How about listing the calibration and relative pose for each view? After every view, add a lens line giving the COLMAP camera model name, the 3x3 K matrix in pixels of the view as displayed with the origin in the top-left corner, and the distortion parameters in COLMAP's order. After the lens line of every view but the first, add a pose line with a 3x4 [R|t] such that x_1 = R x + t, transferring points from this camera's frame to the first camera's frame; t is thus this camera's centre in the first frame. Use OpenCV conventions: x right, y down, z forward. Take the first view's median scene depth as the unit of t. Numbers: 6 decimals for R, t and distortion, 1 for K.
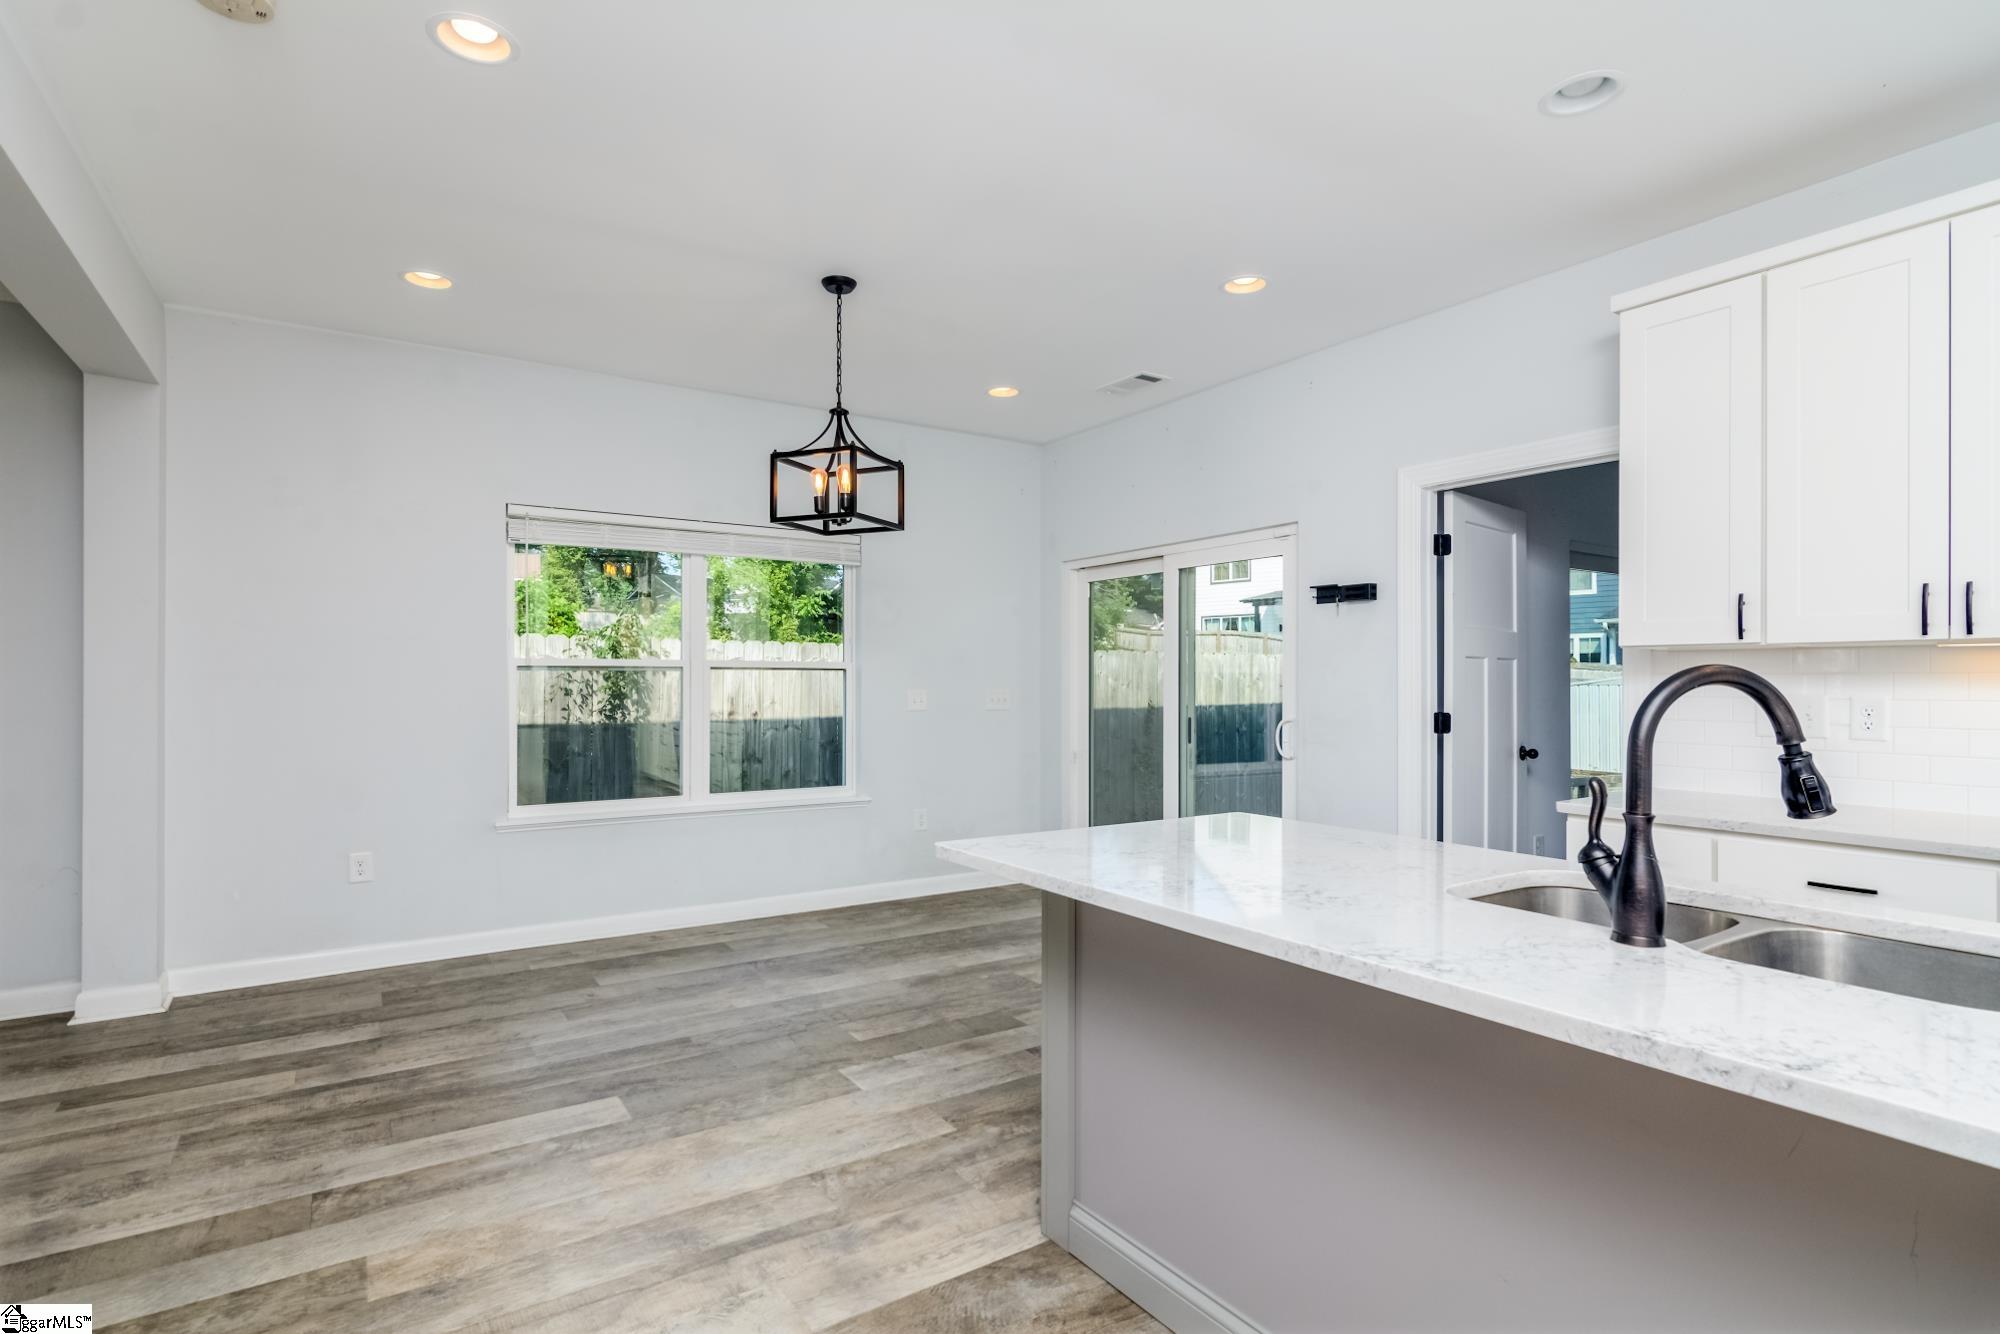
lens RADIAL K [[991.3, 0, 1010.3], [0, 991.3, 682.6], [0, 0, 1]] dist [0.006577, 0.001421]
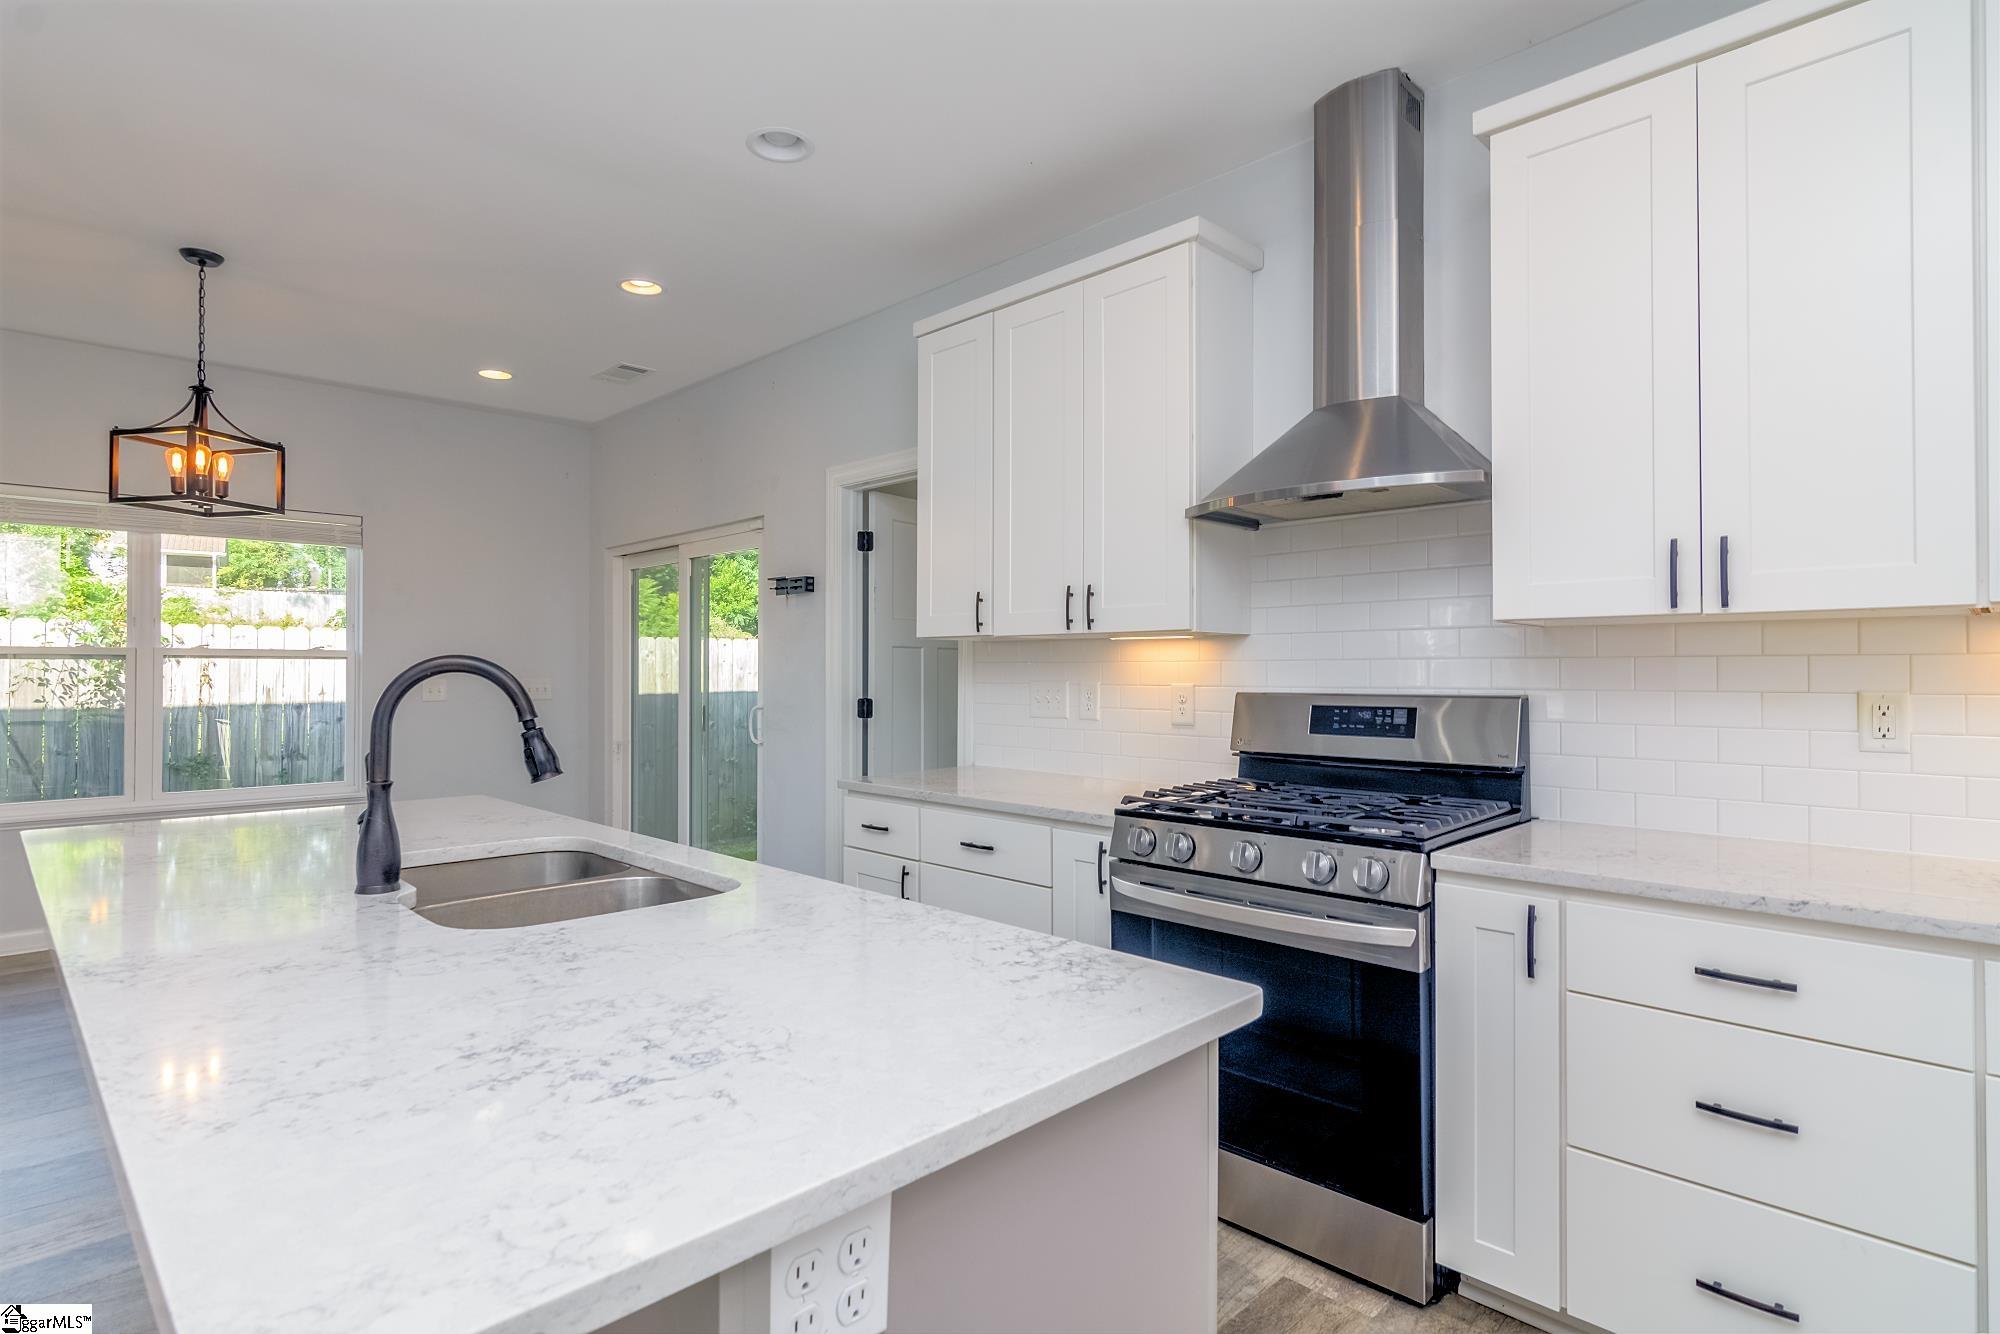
lens RADIAL K [[1025.9, 0, 1000.0], [0, 1025.9, 667.0], [0, 0, 1]] dist [-0.001712, 0.000387]
pose [[0.982085, -0.000642, 0.188440, 0.401309], [0.001359, 0.999992, -0.003675, 0.000912], [-0.188436, 0.003865, 0.982078, -0.119465]]
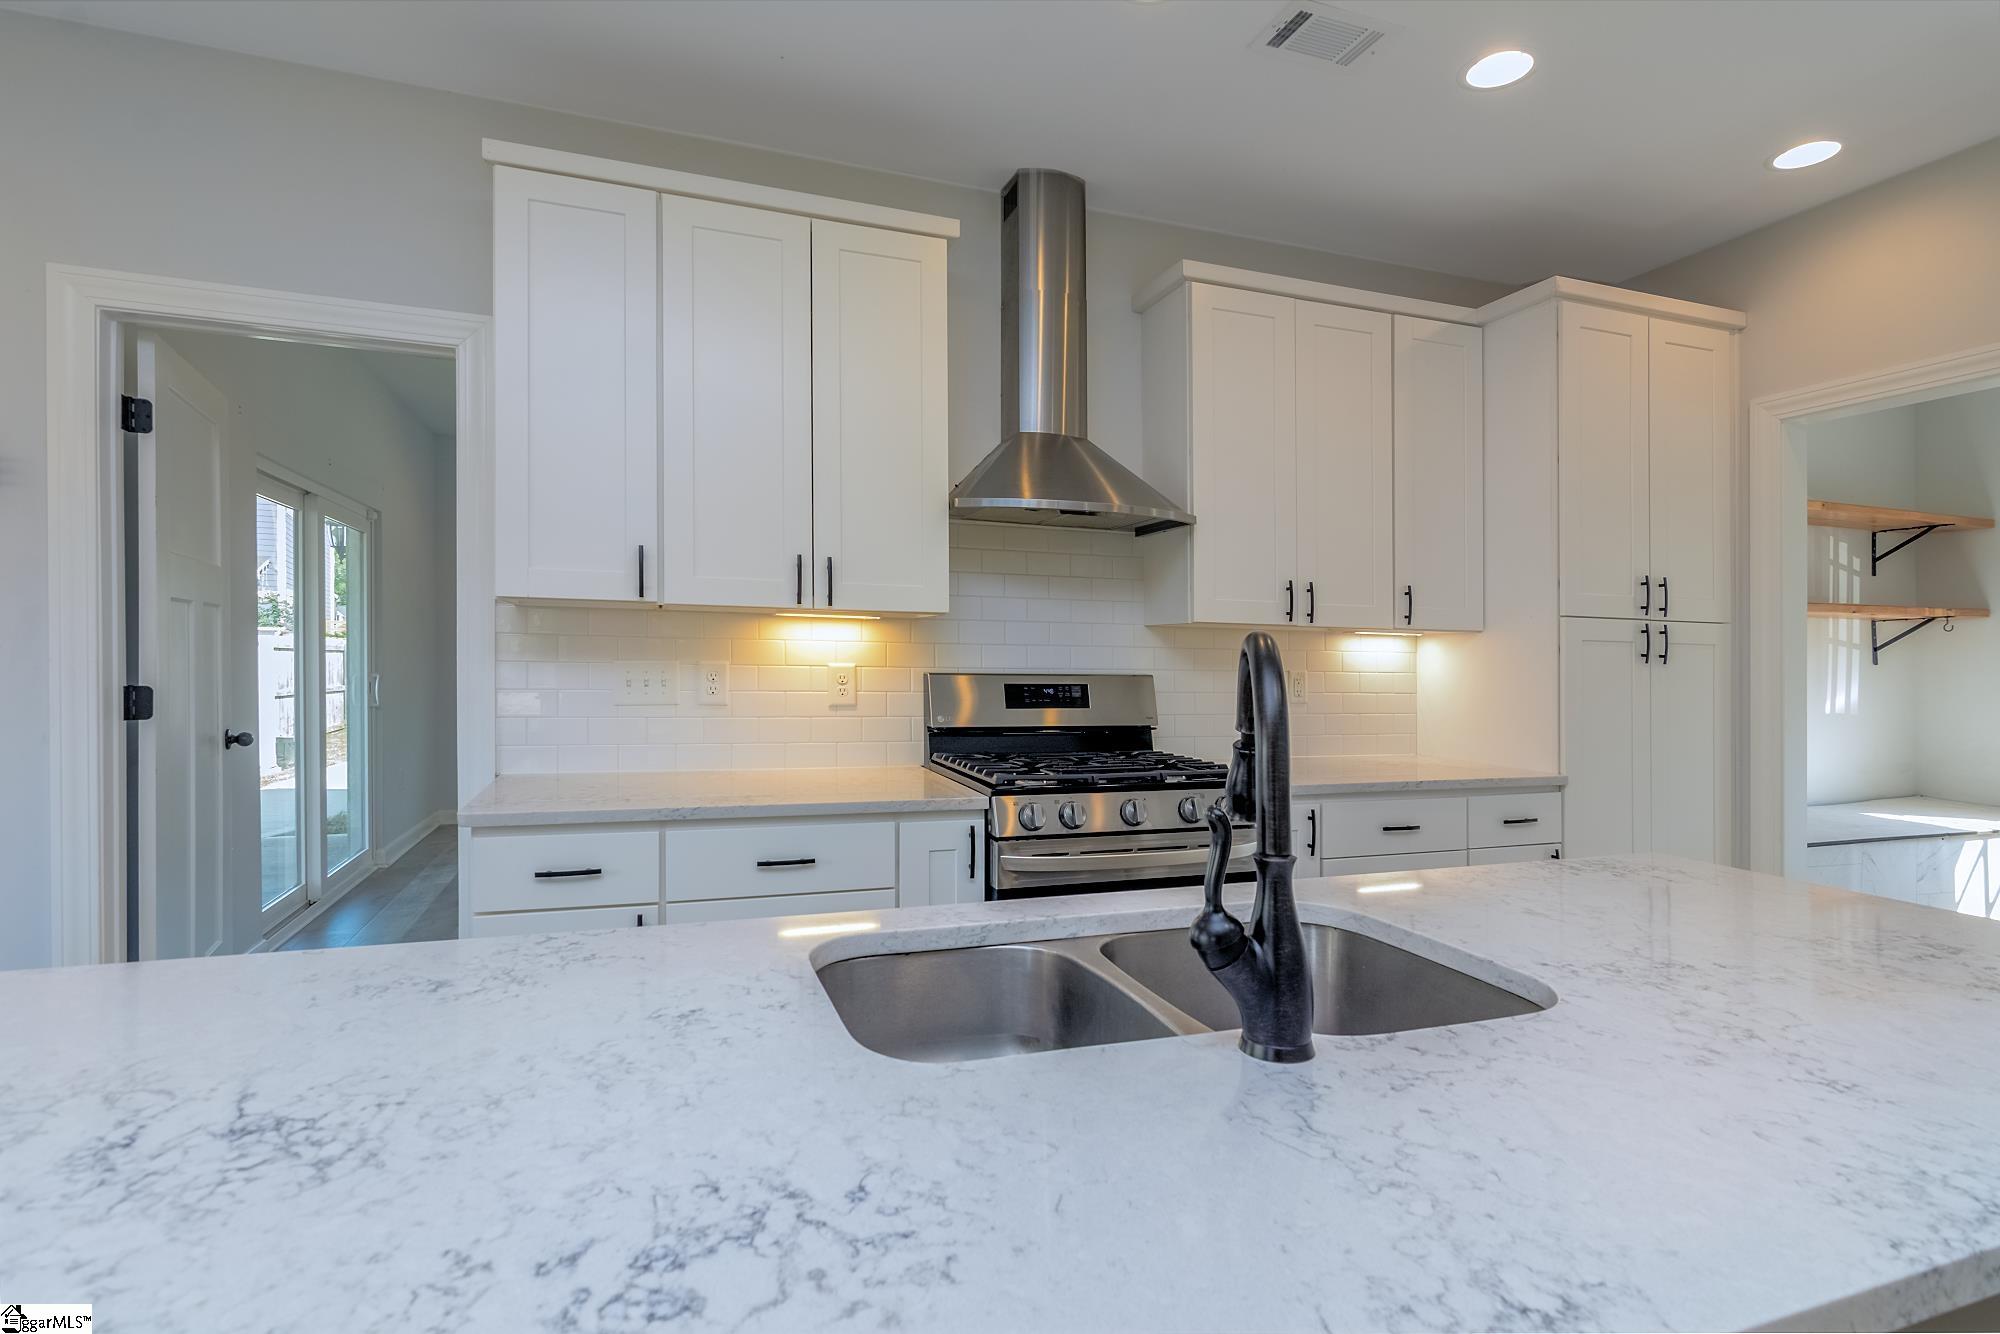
lens RADIAL K [[957.0, 0, 980.4], [0, 957.0, 636.0], [0, 0, 1]] dist [-0.001867, 0.000457]
pose [[0.253075, 0.022270, 0.967190, -0.008829], [-0.017356, 0.999679, -0.018477, 0.001206], [-0.967291, -0.012110, 0.253380, 0.372089]]
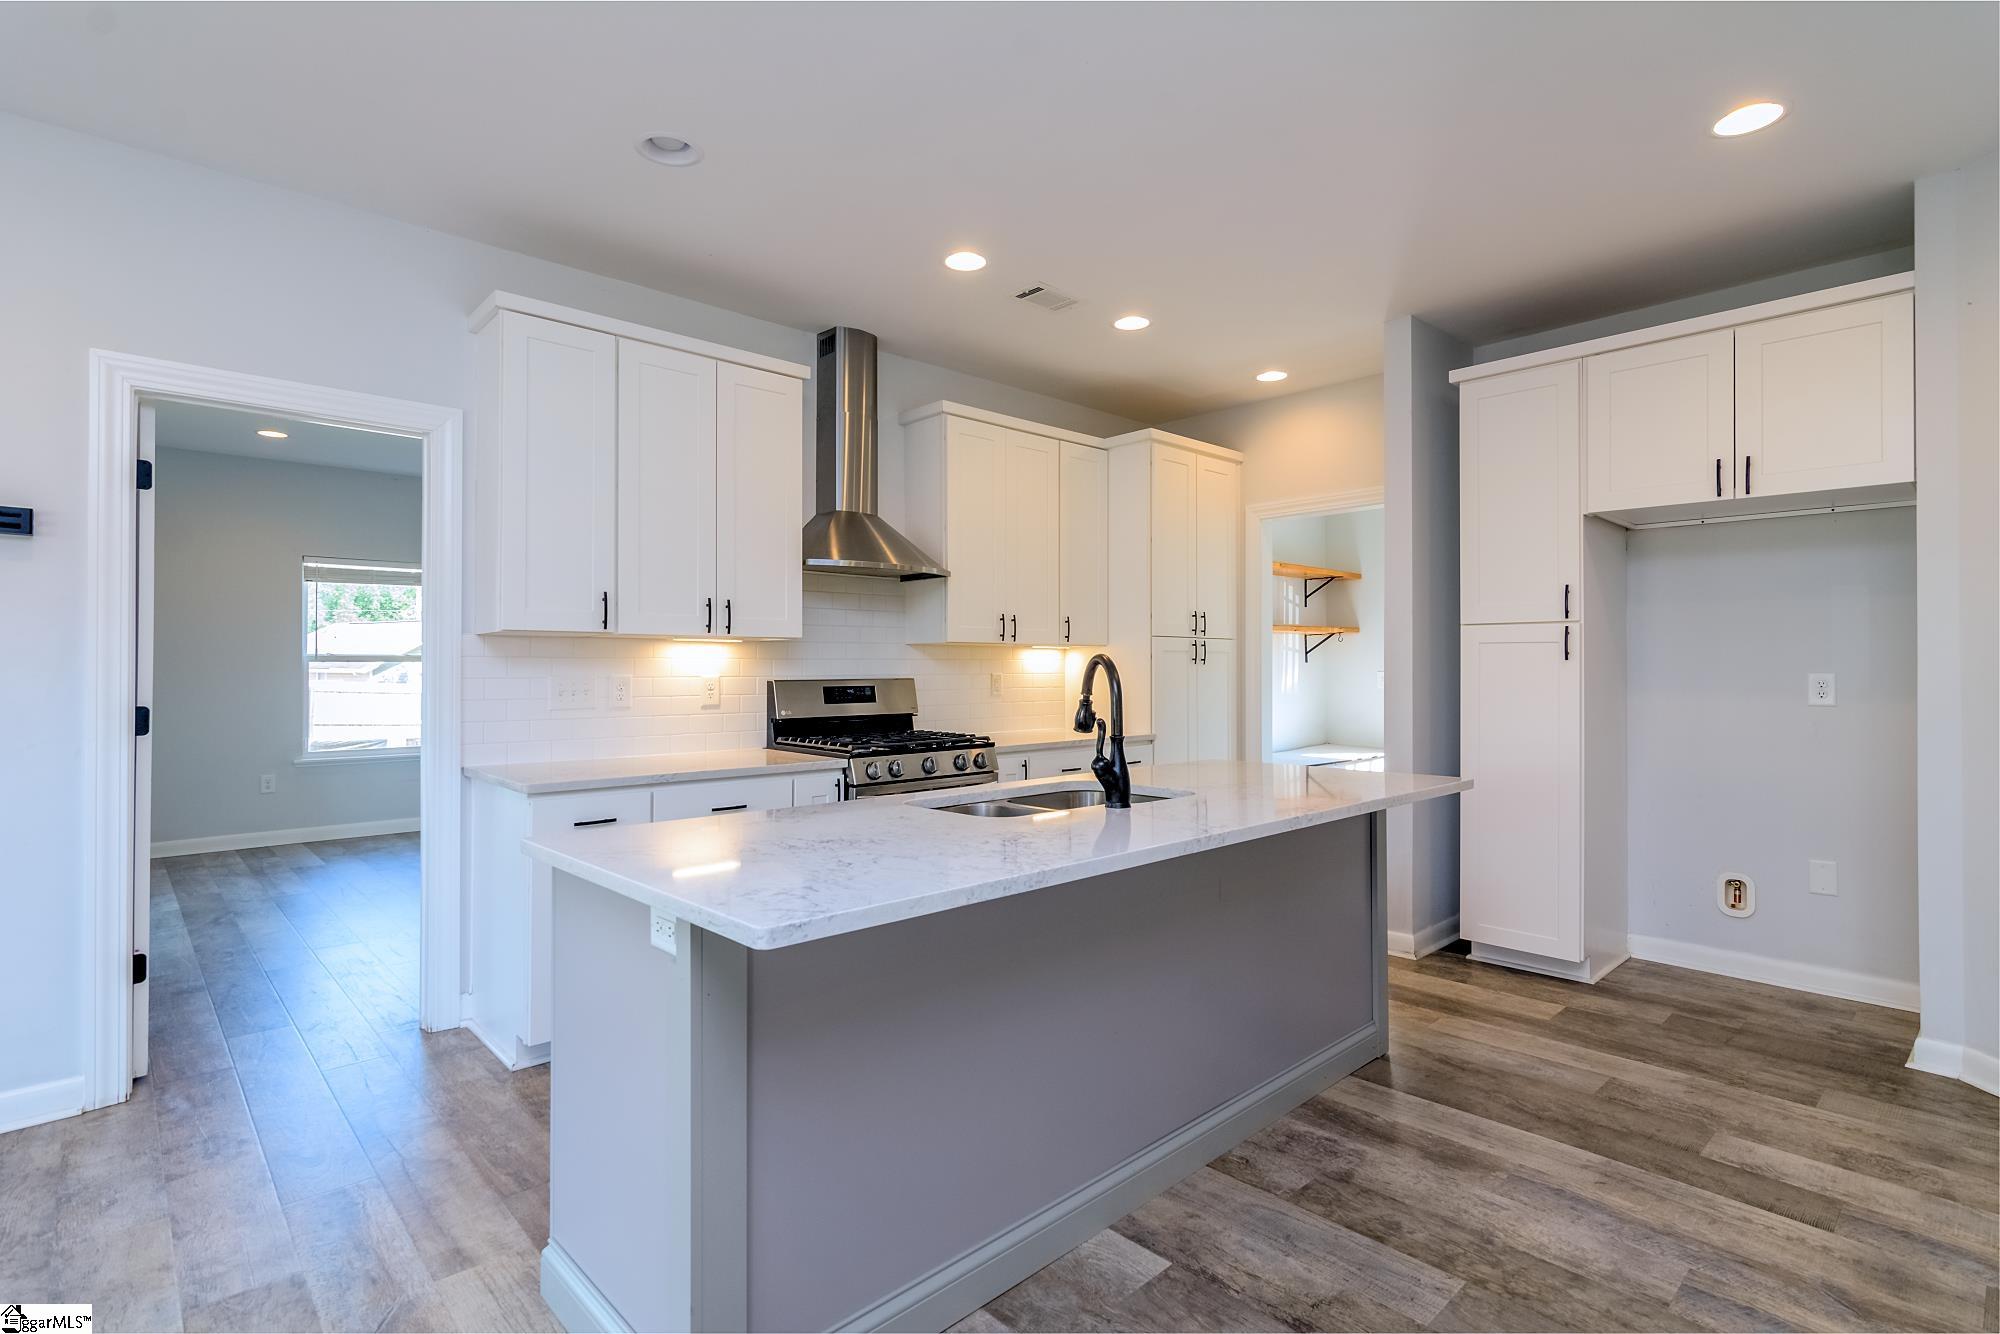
lens RADIAL K [[966.5, 0, 975.6], [0, 966.5, 670.6], [0, 0, 1]] dist [-0.000264, -0.000884]
pose [[-0.158549, -0.004329, 0.987342, -0.376231], [0.001175, 0.999989, 0.004574, 0.002000], [-0.987350, 0.001885, -0.158542, 0.553544]]
